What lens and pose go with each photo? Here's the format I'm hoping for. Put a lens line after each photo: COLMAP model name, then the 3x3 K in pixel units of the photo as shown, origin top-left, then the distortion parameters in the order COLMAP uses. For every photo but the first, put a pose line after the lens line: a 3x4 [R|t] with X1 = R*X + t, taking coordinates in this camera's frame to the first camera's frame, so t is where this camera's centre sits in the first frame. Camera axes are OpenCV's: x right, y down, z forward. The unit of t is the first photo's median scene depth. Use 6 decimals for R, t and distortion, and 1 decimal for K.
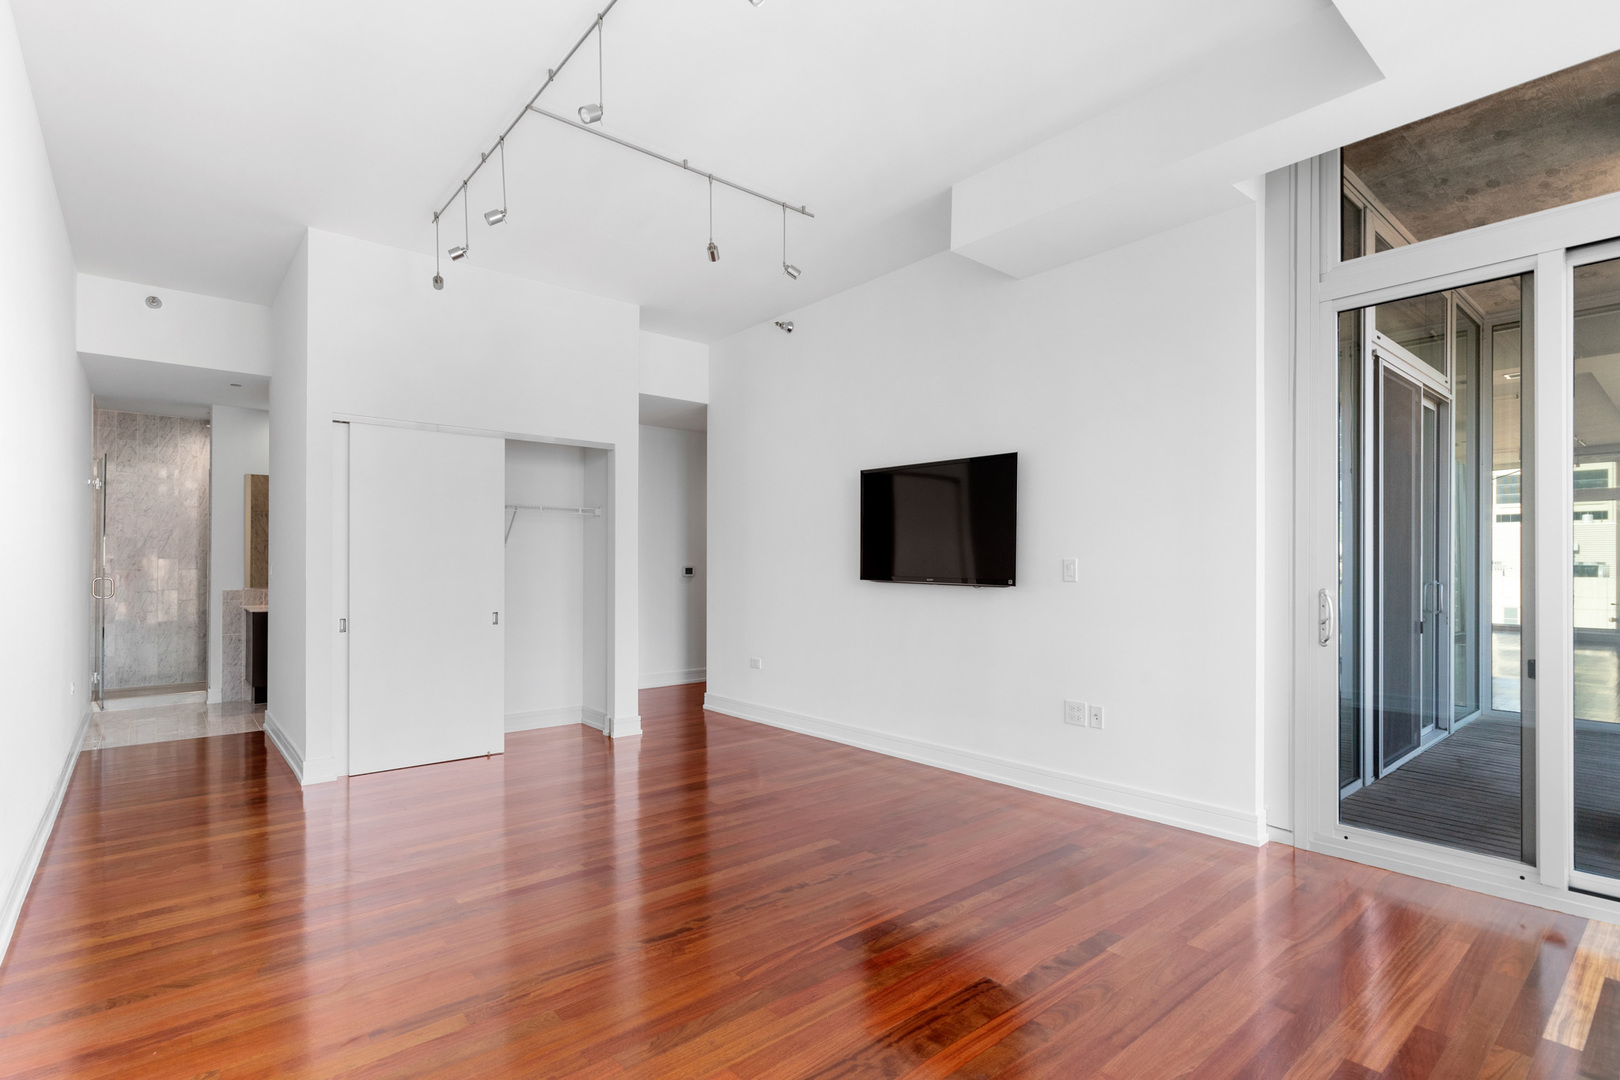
lens RADIAL K [[780.6, 0, 813.4], [0, 780.6, 558.4], [0, 0, 1]] dist [0.000089, -0.000044]
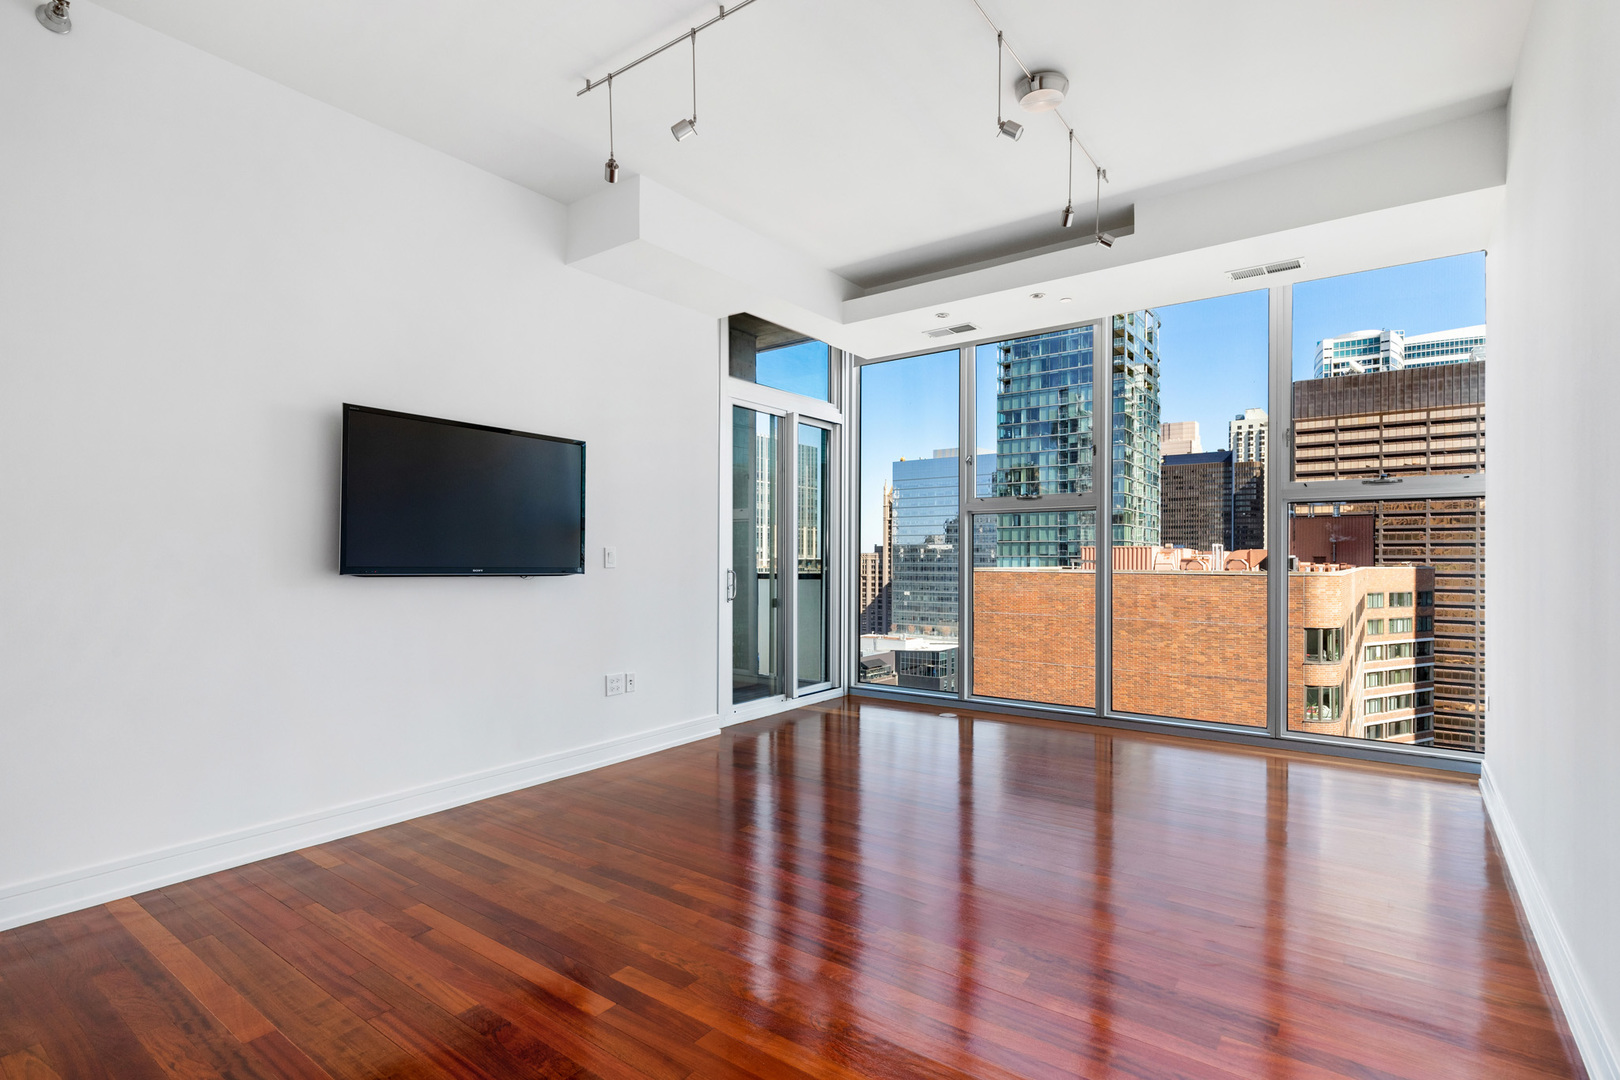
lens RADIAL K [[780.6, 0, 813.4], [0, 780.6, 558.4], [0, 0, 1]] dist [0.000089, -0.000044]
pose [[-0.229583, -0.004097, 0.973281, -0.793538], [-0.007520, 0.999969, 0.002435, 0.010827], [-0.973260, -0.006760, -0.229606, 0.940884]]
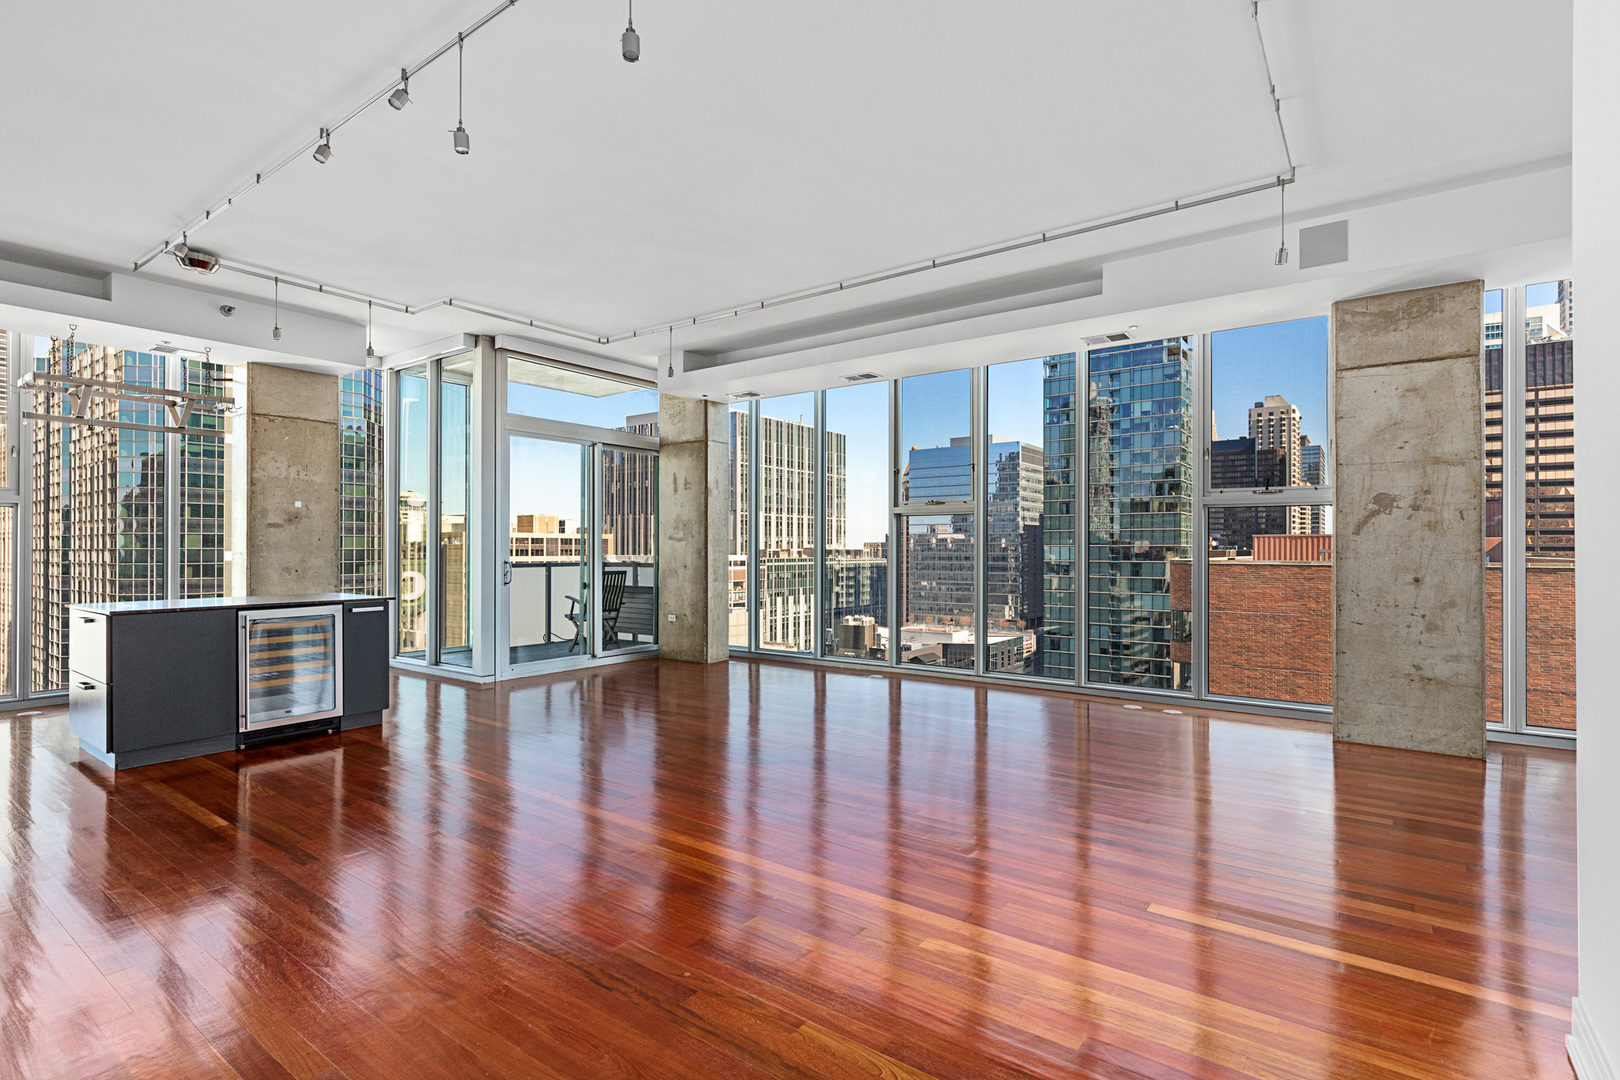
lens RADIAL K [[777.7, 0, 806.9], [0, 777.7, 546.1], [0, 0, 1]] dist [-0.001459, -0.000139]
pose [[-0.231392, -0.001001, 0.972860, -0.742848], [-0.005255, 0.999986, -0.000220, 0.010902], [-0.972846, -0.005163, -0.231394, 0.992276]]
